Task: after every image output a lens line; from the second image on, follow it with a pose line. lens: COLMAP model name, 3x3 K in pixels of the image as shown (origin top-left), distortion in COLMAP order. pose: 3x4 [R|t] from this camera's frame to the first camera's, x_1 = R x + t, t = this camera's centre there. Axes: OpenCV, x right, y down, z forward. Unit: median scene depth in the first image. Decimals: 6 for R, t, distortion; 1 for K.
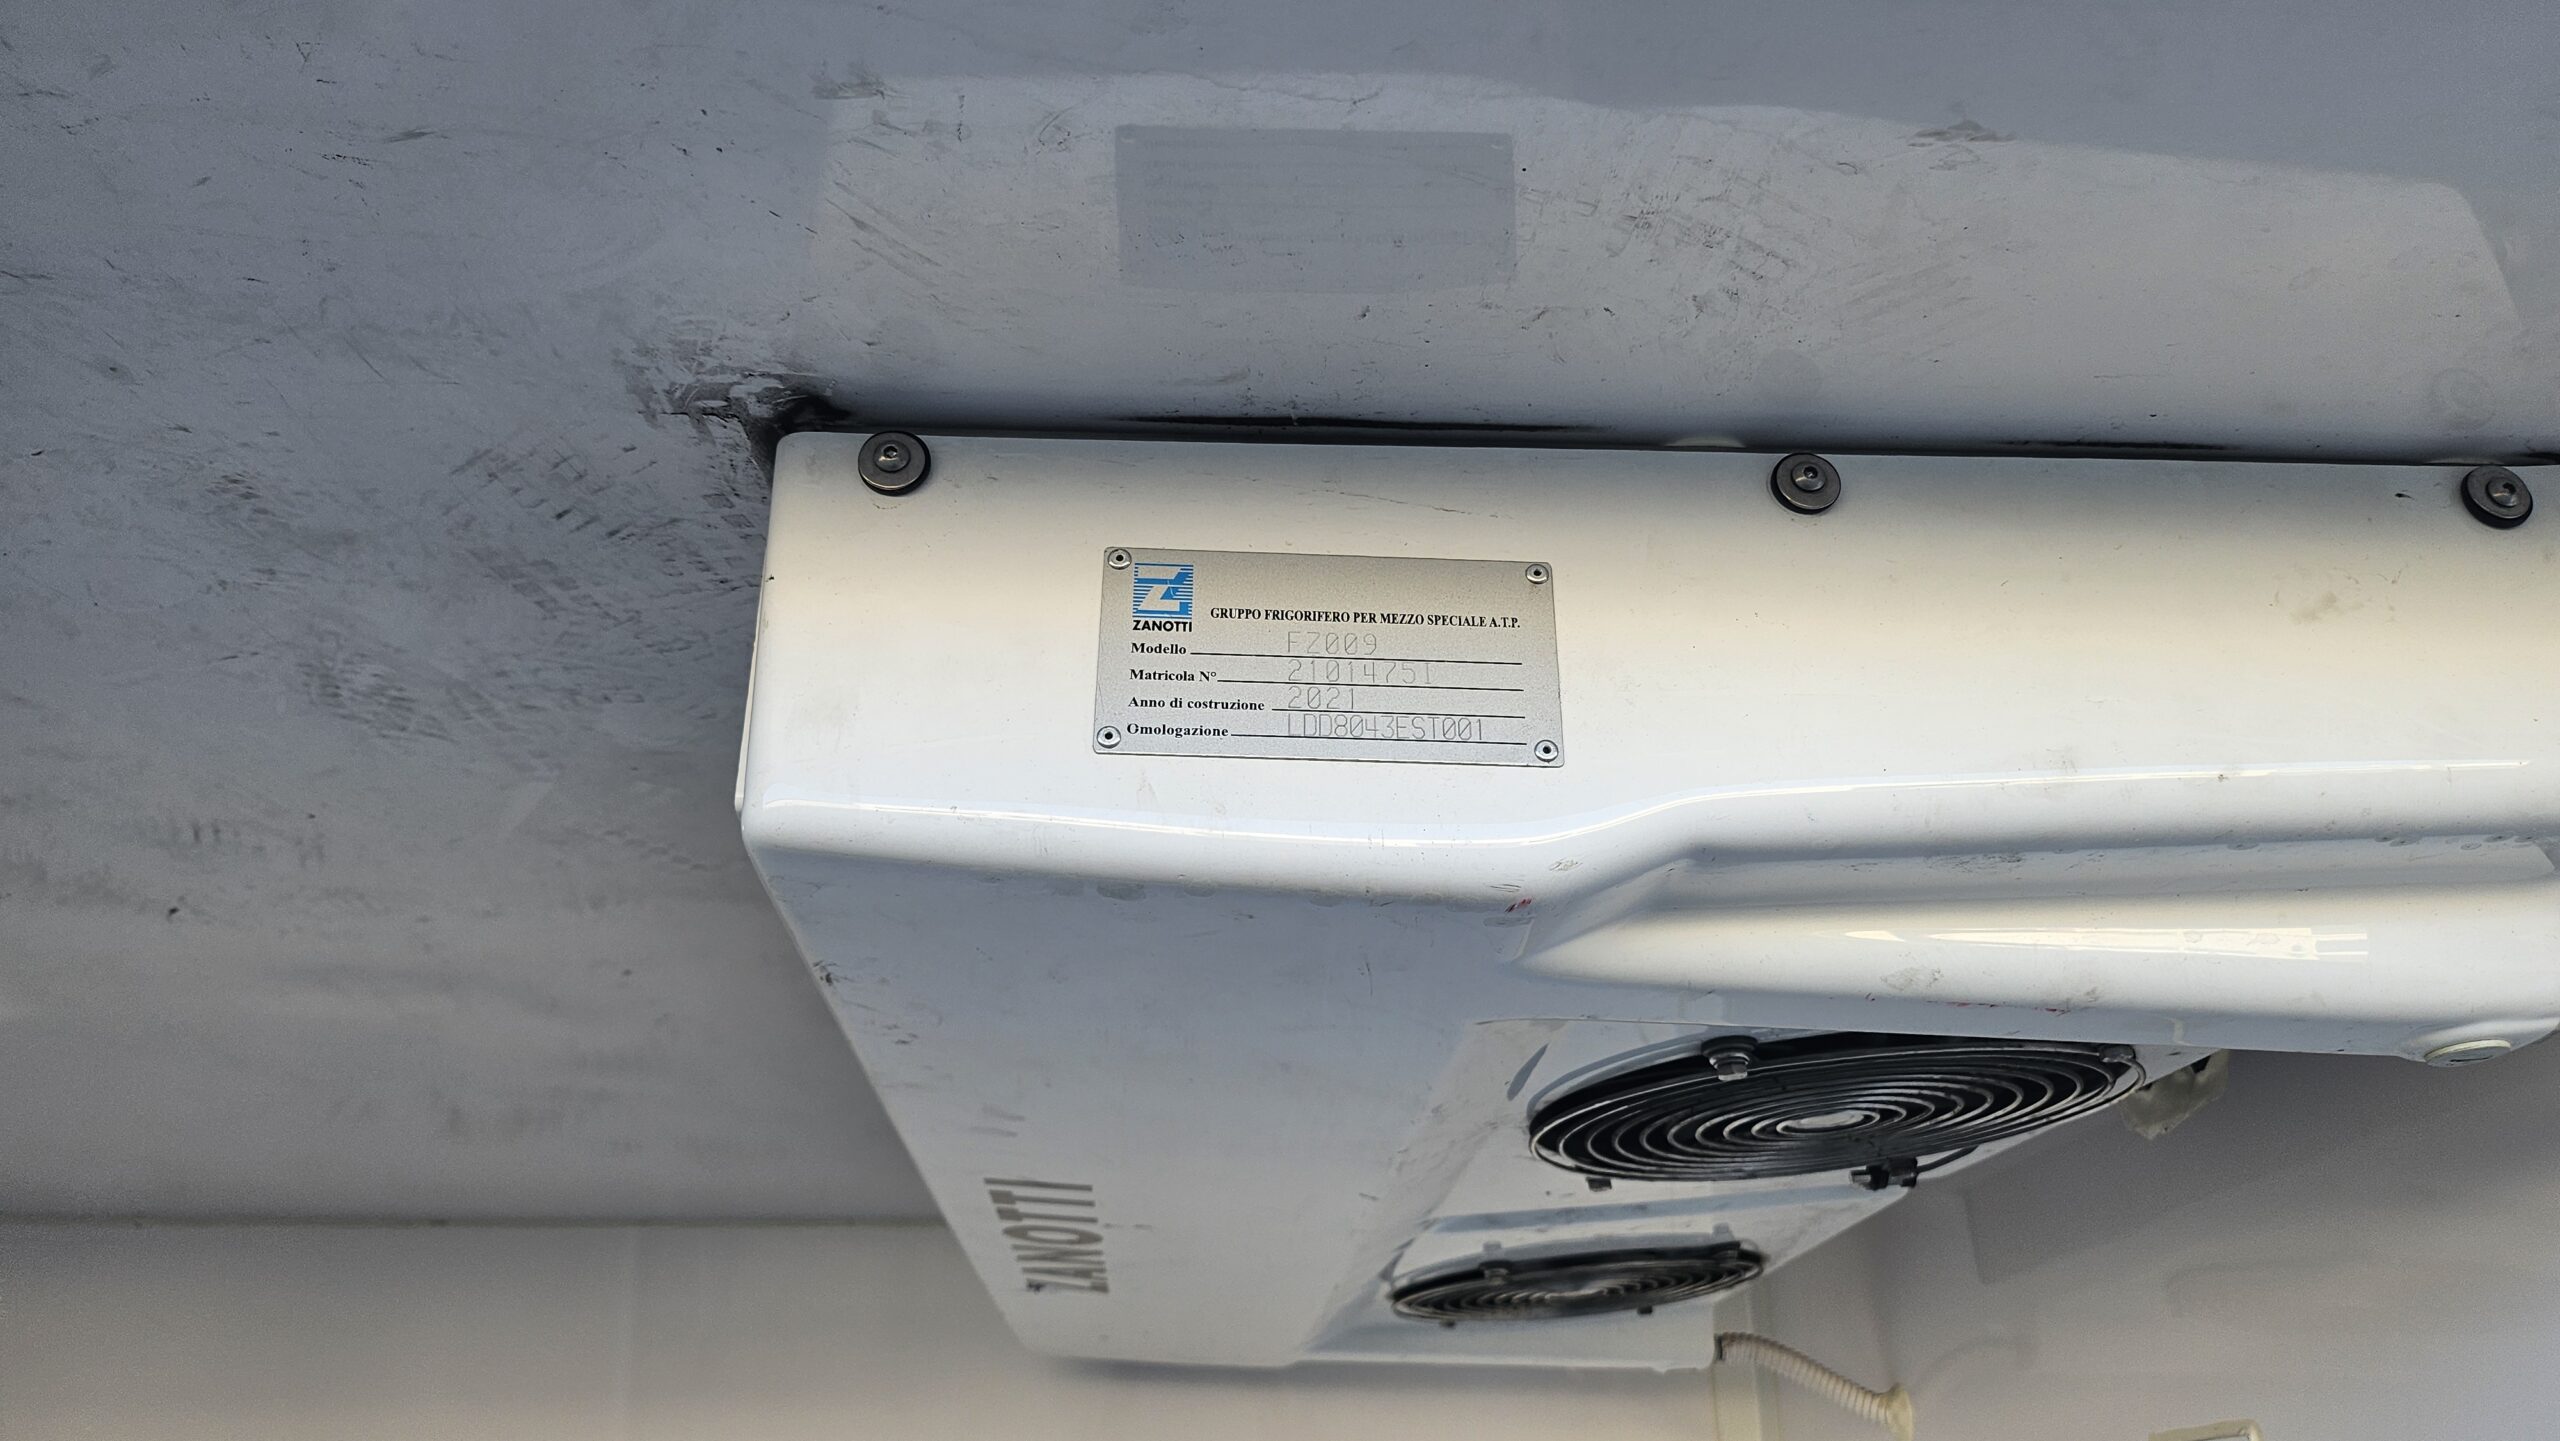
lens RADIAL K [[1782.9, 0, 1274.0], [0, 1782.9, 705.8], [0, 0, 1]] dist [0.058604, -0.062394]
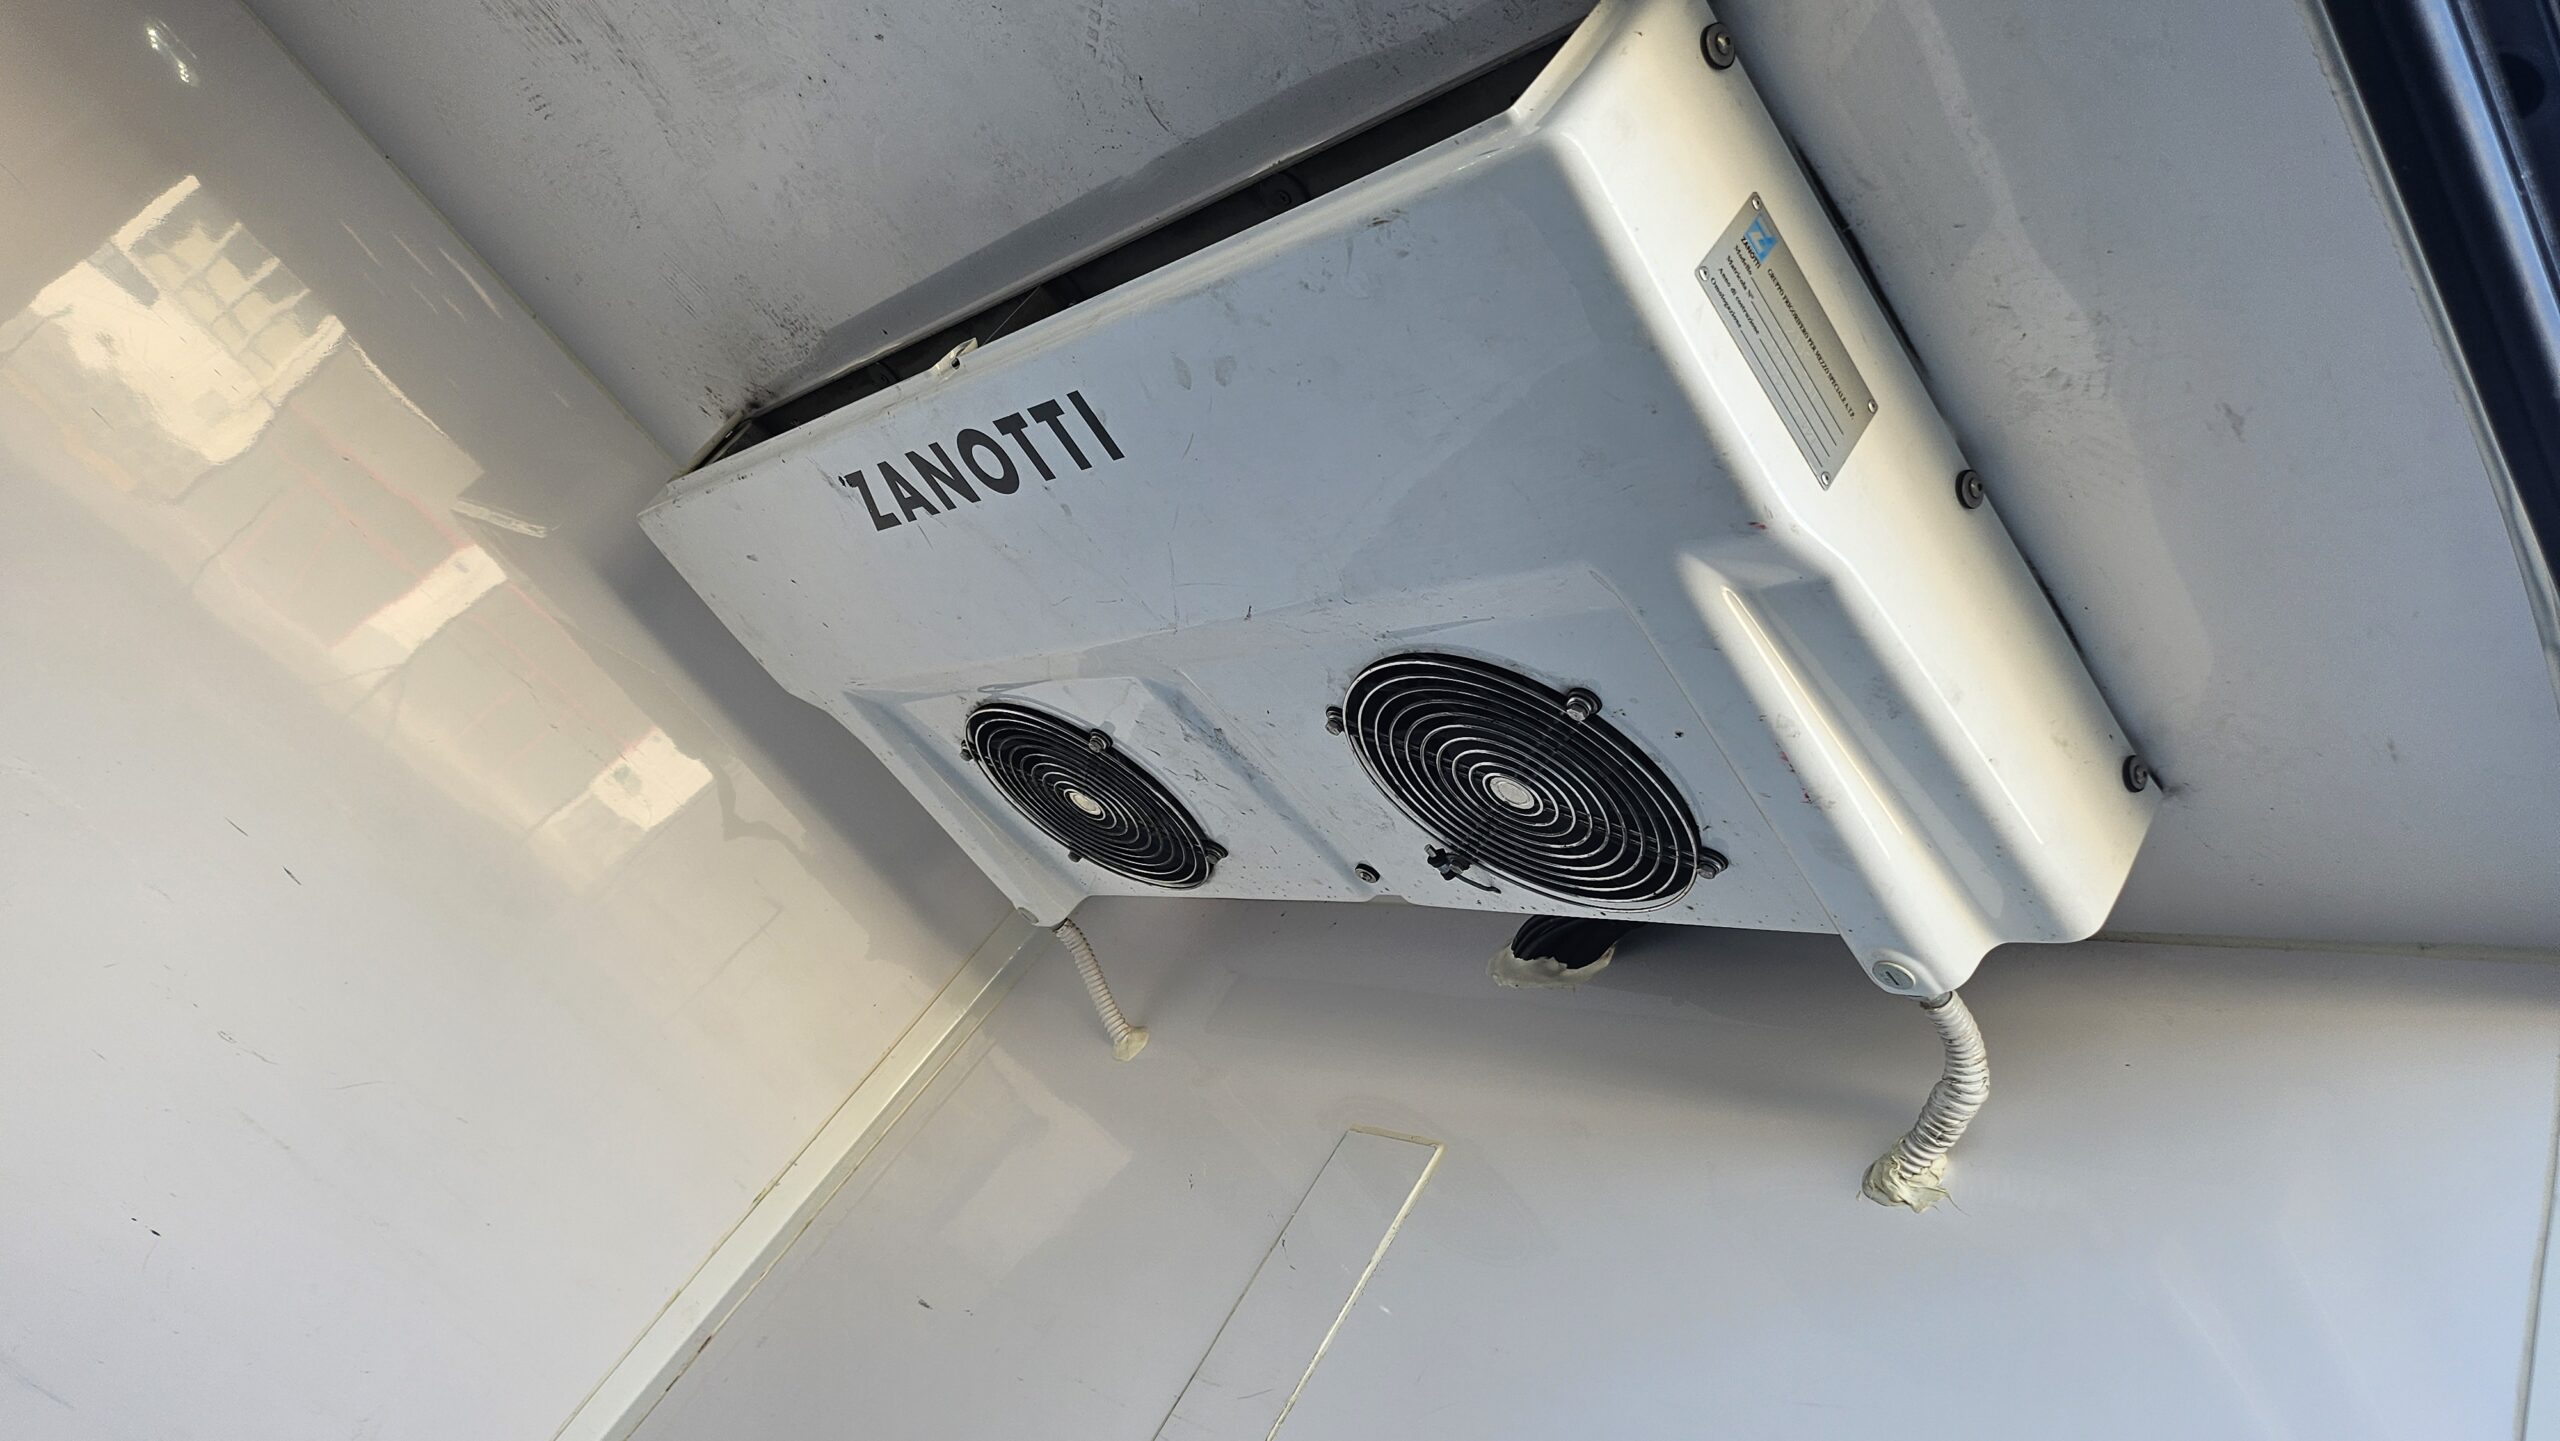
lens RADIAL K [[1782.9, 0, 1274.0], [0, 1782.9, 705.8], [0, 0, 1]] dist [0.058604, -0.062394]
pose [[0.616789, 0.699763, 0.360421, -0.583970], [-0.733230, 0.677309, -0.060228, 0.602980], [-0.286261, -0.227123, 0.930843, -0.452373]]
